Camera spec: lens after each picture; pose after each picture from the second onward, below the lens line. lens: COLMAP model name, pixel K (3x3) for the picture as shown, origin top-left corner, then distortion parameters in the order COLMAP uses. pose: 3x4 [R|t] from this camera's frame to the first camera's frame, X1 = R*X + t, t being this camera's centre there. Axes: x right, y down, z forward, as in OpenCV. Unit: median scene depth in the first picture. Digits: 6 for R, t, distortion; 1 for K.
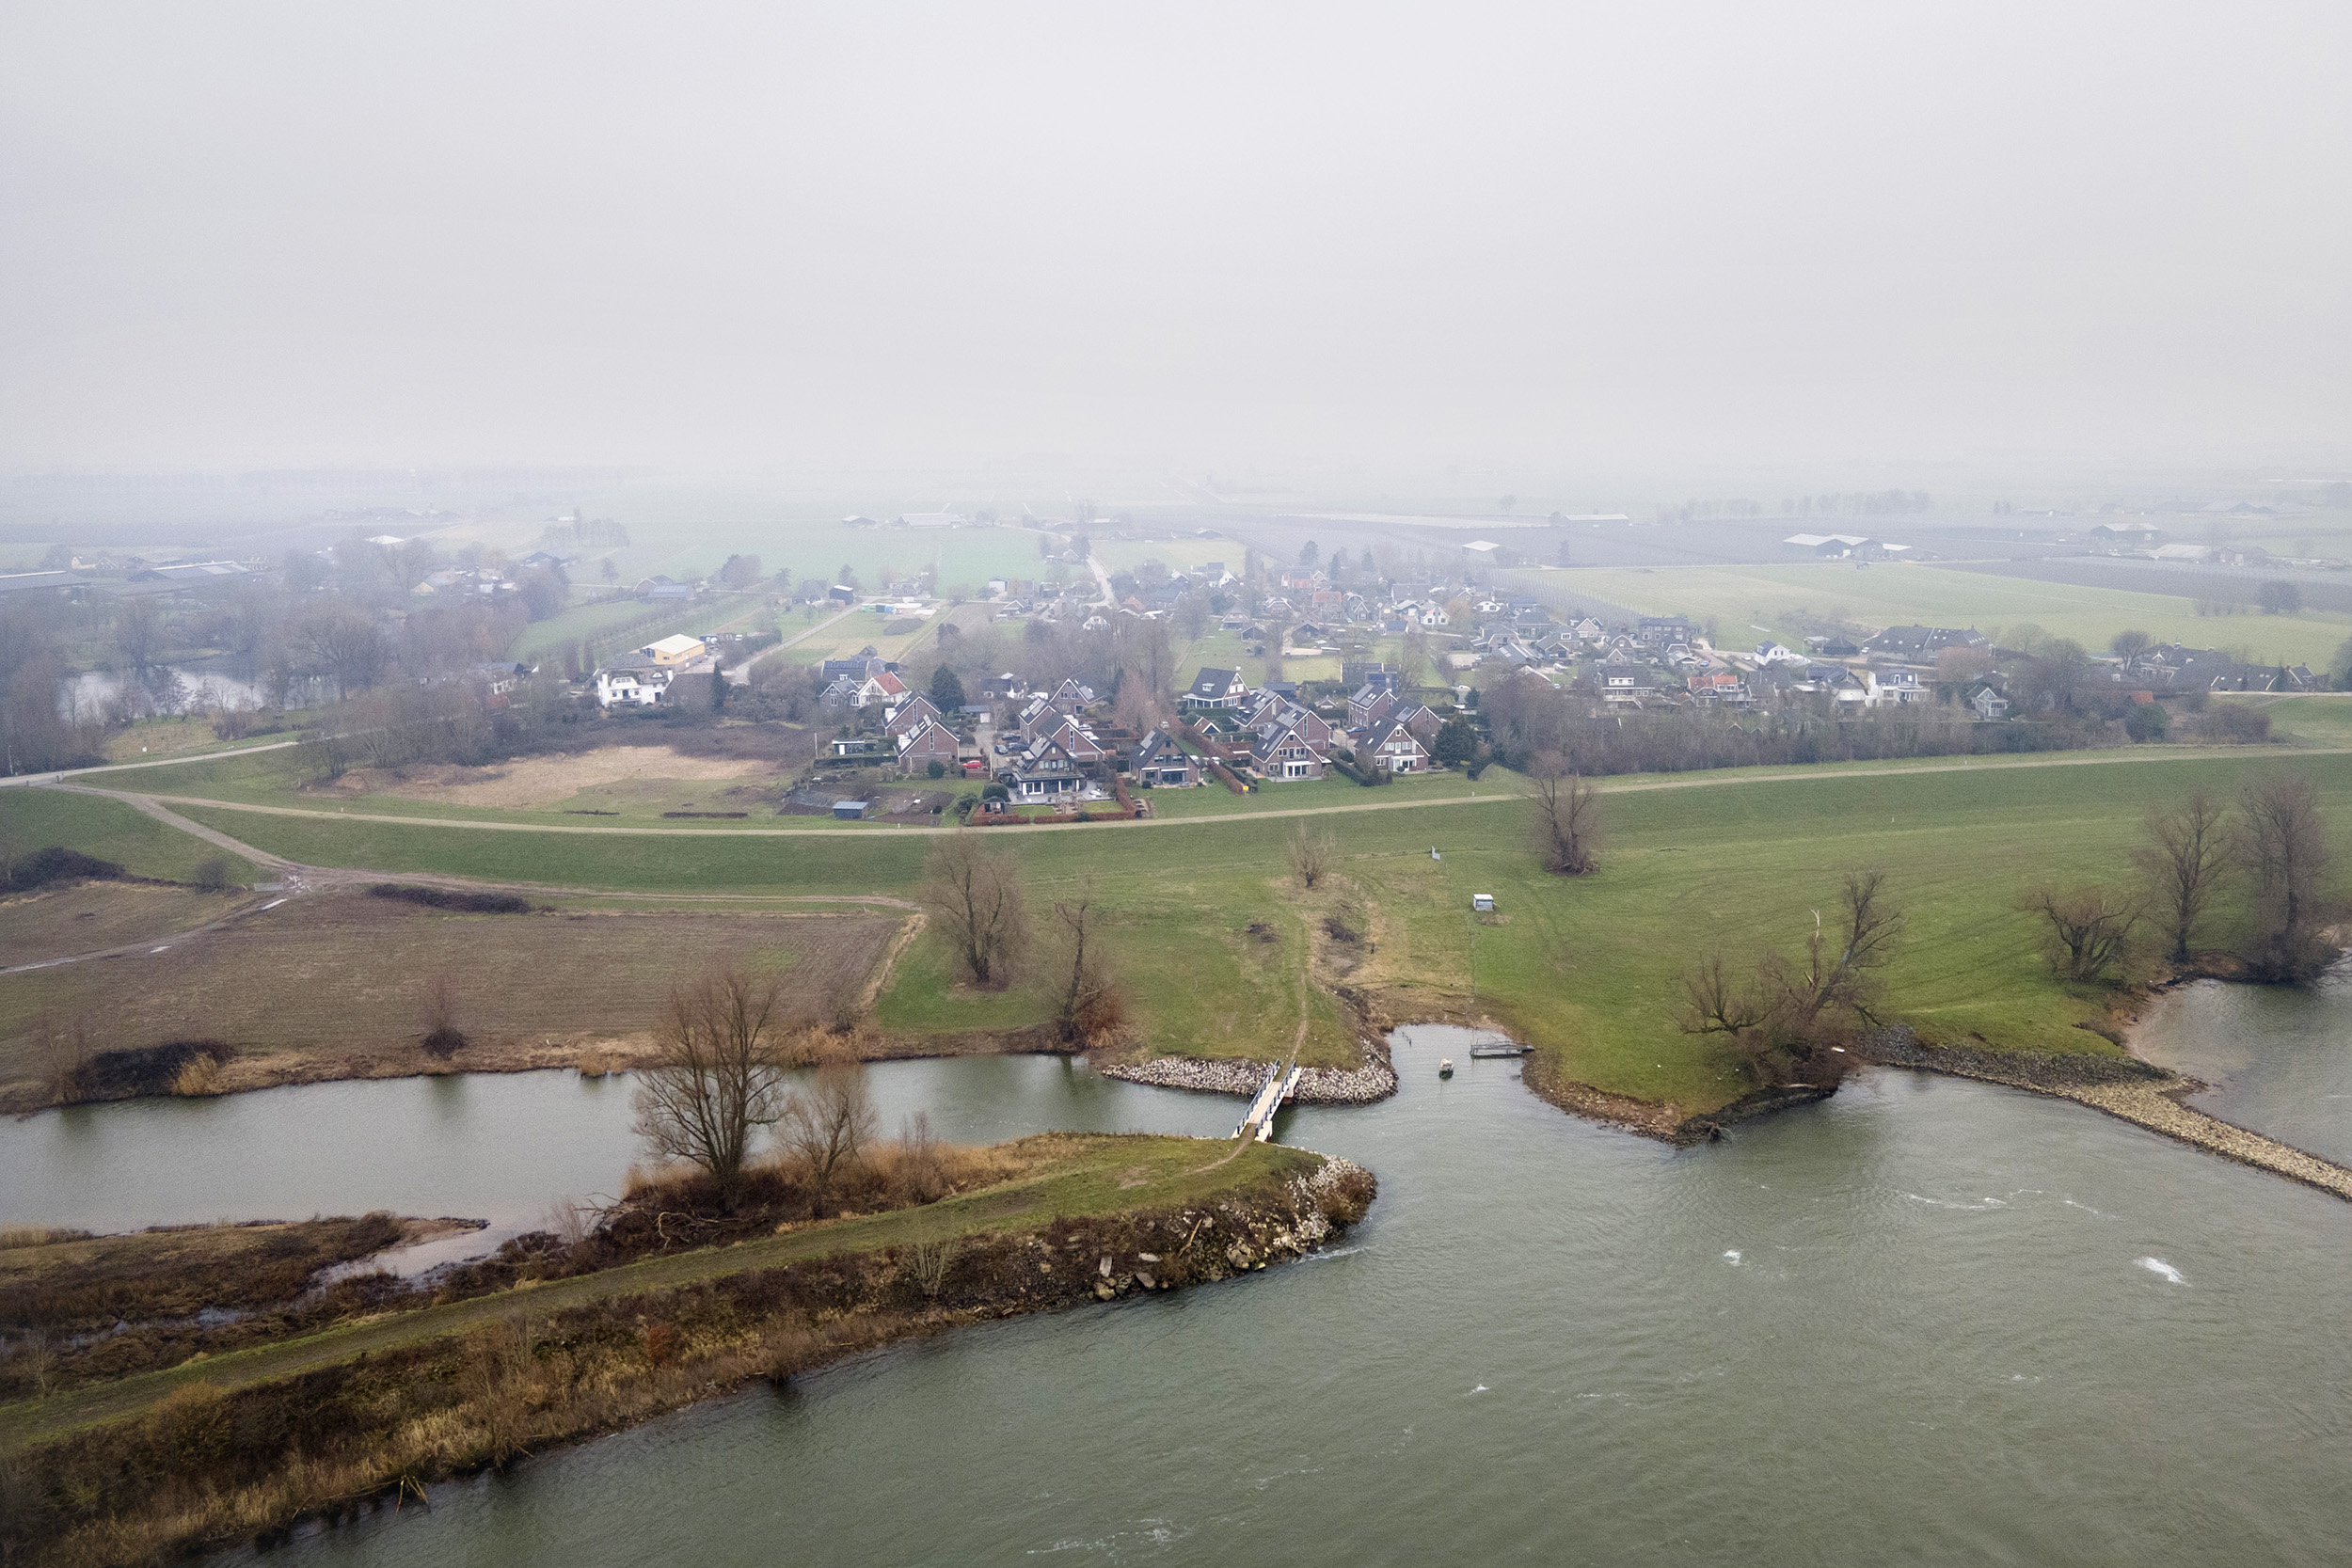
lens RADIAL K [[1720.6, 0, 1176.0], [0, 1720.6, 784.0], [0, 0, 1]] dist [0.059877, -0.000713]
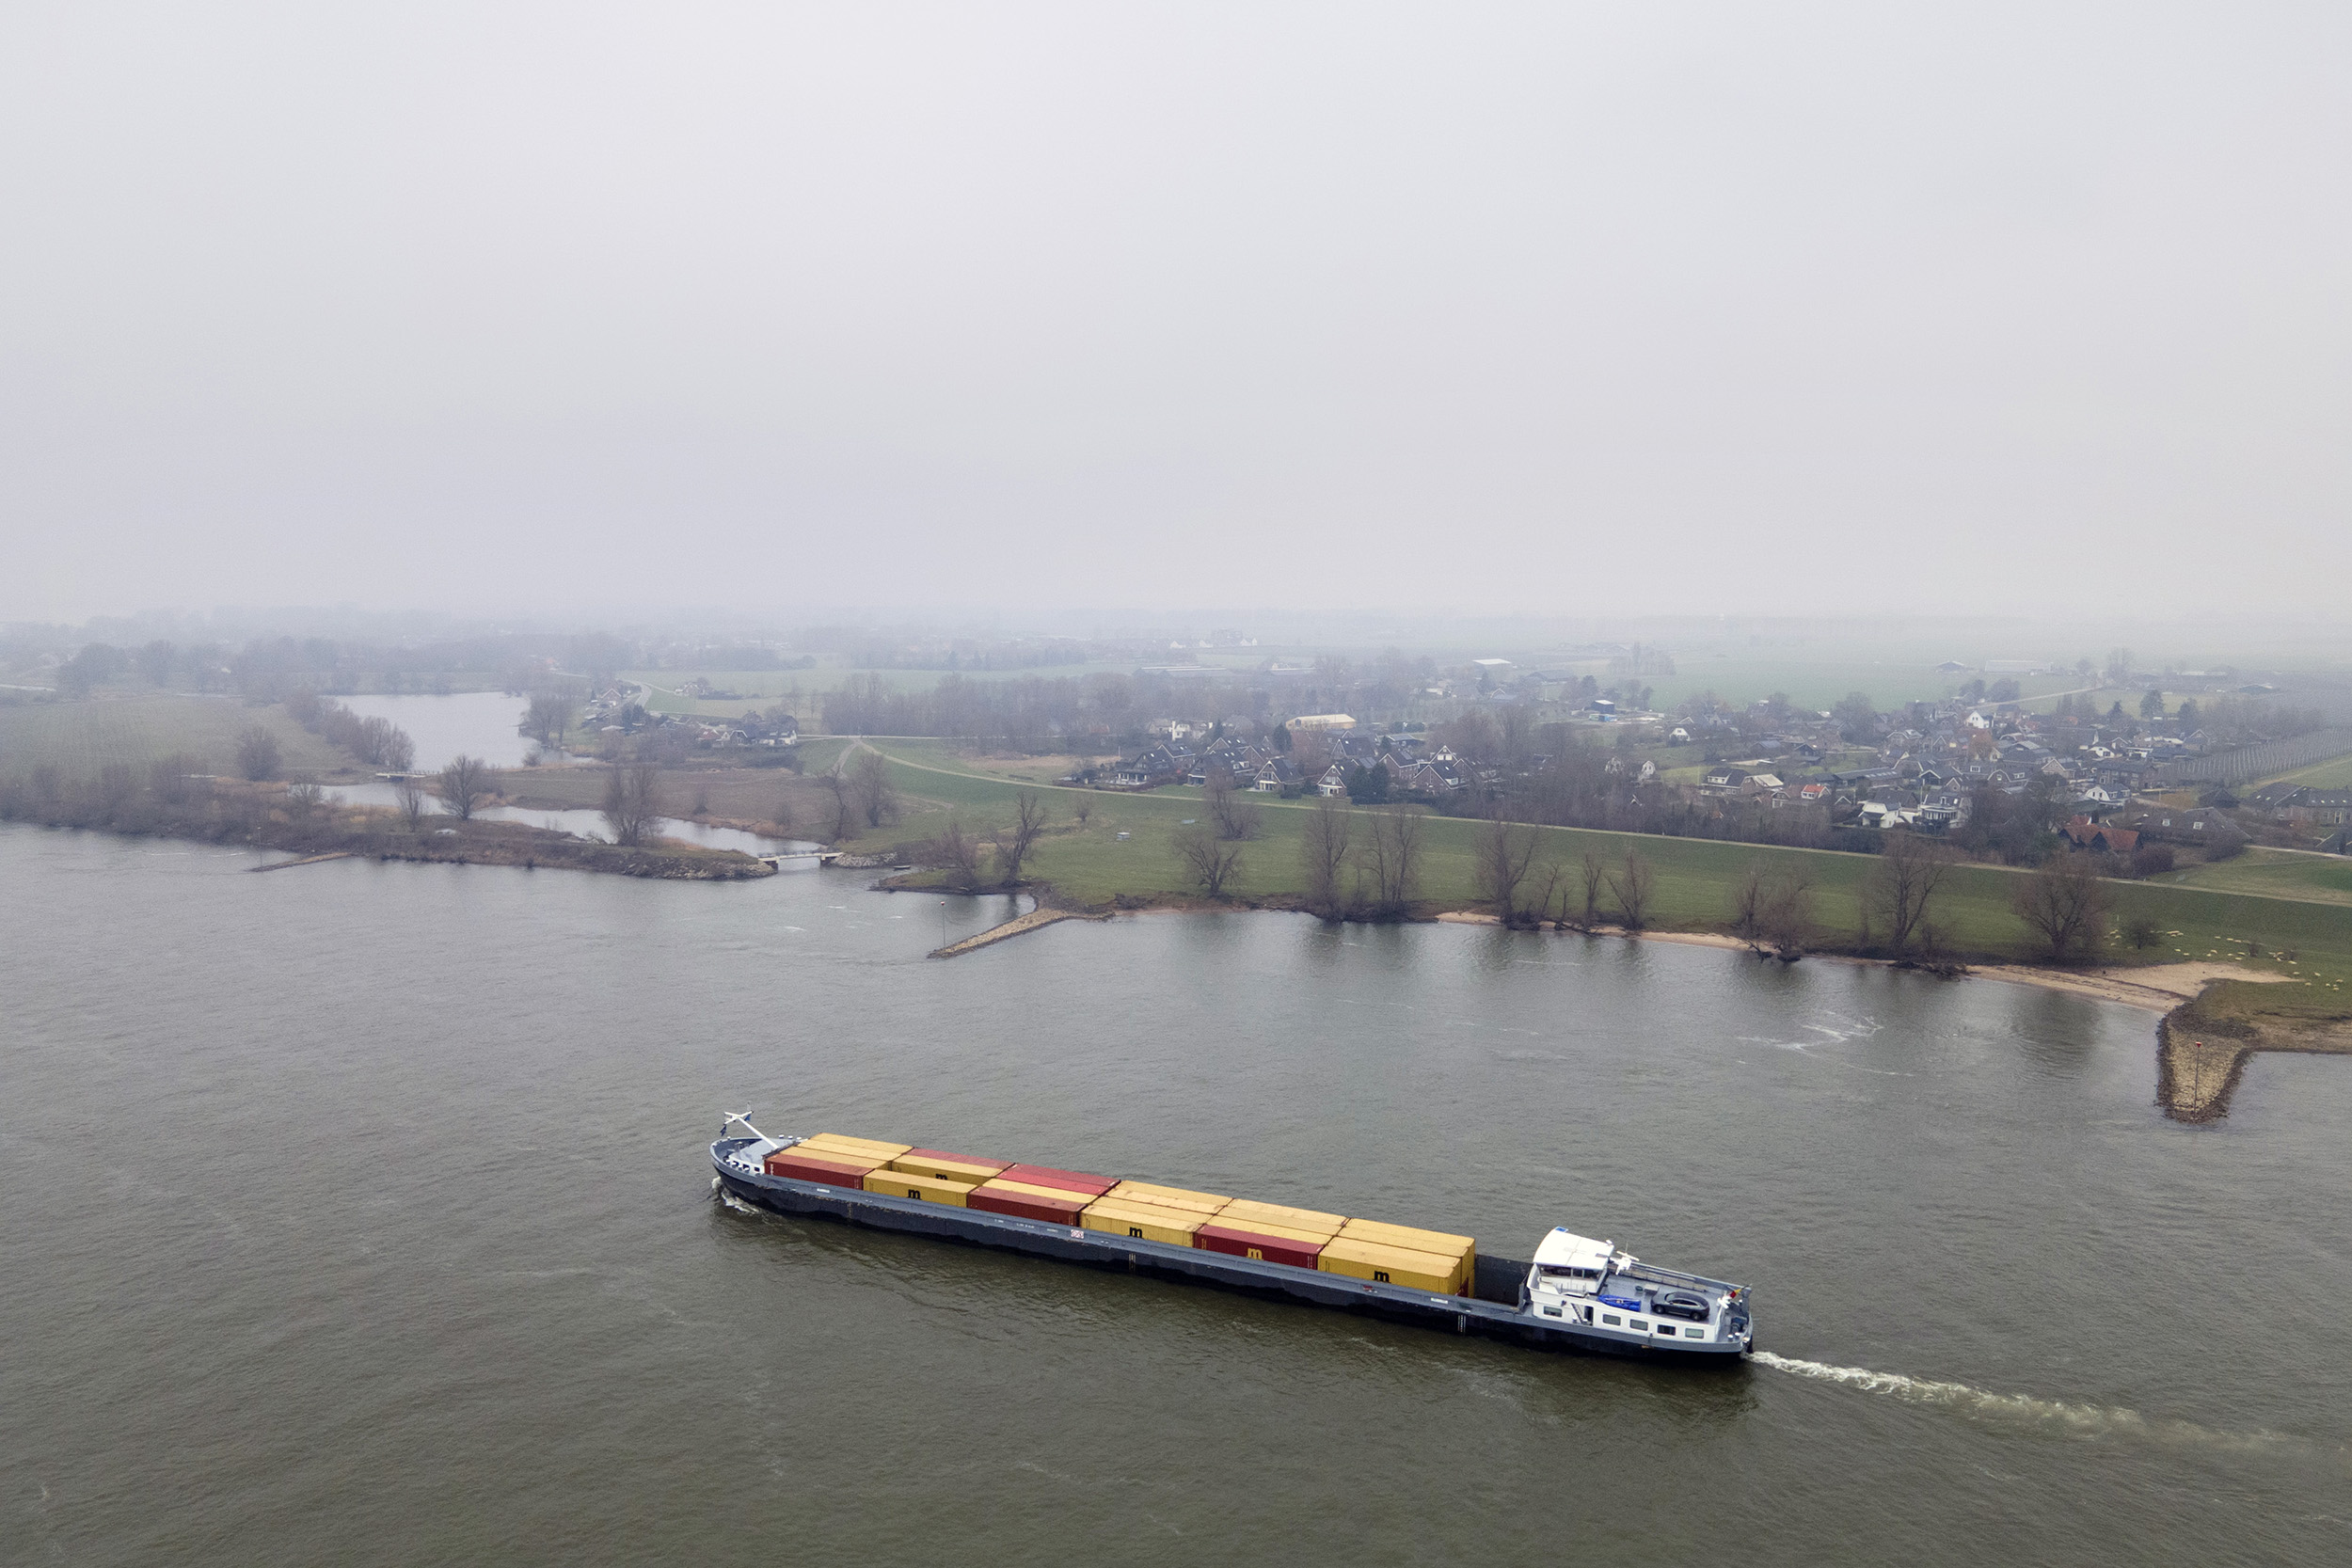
lens RADIAL K [[1685.7, 0, 1176.0], [0, 1685.7, 784.0], [0, 0, 1]] dist [0.045304, 0.001389]
pose [[0.669869, 0.093623, -0.736553, 1.020186], [-0.155166, 0.987766, -0.015564, 0.024195], [0.726085, 0.124714, 0.676200, -0.088789]]
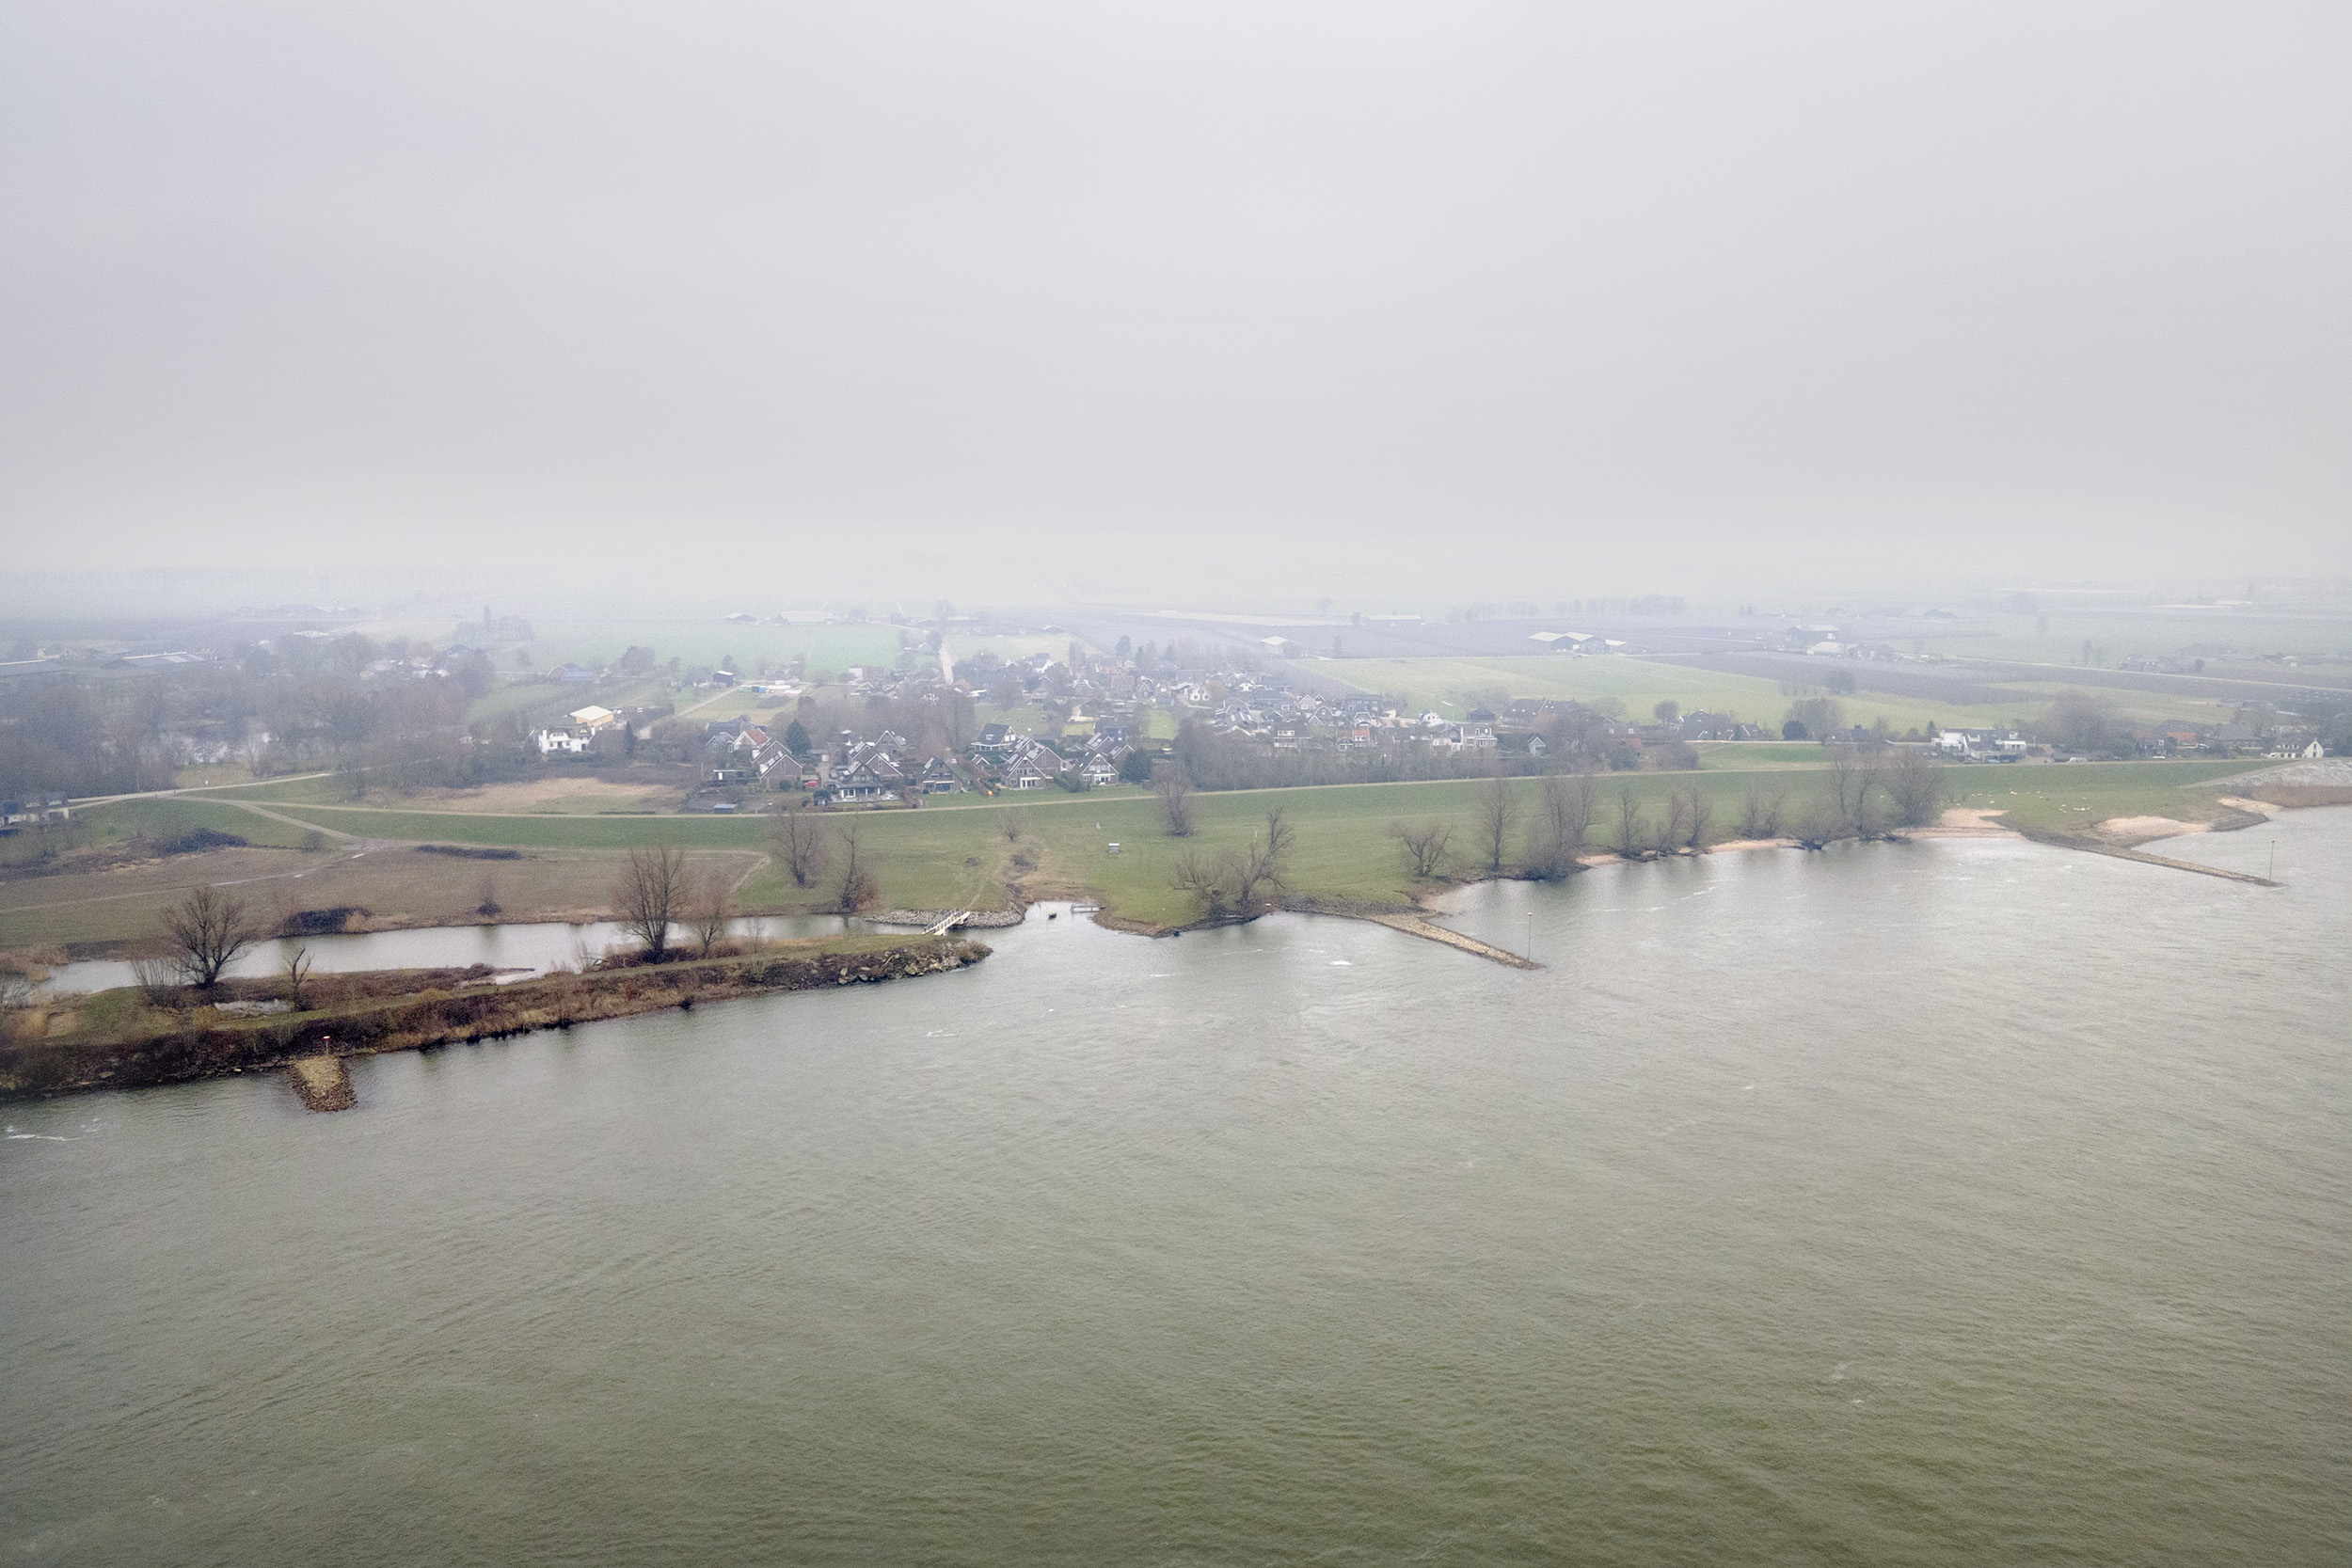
lens RADIAL K [[1685.7, 0, 1176.0], [0, 1685.7, 784.0], [0, 0, 1]] dist [0.045304, 0.001389]
pose [[0.997630, -0.004812, 0.068643, 0.088255], [0.008504, 0.998526, -0.053597, 0.065874], [-0.068284, 0.054054, 0.996201, -0.431150]]
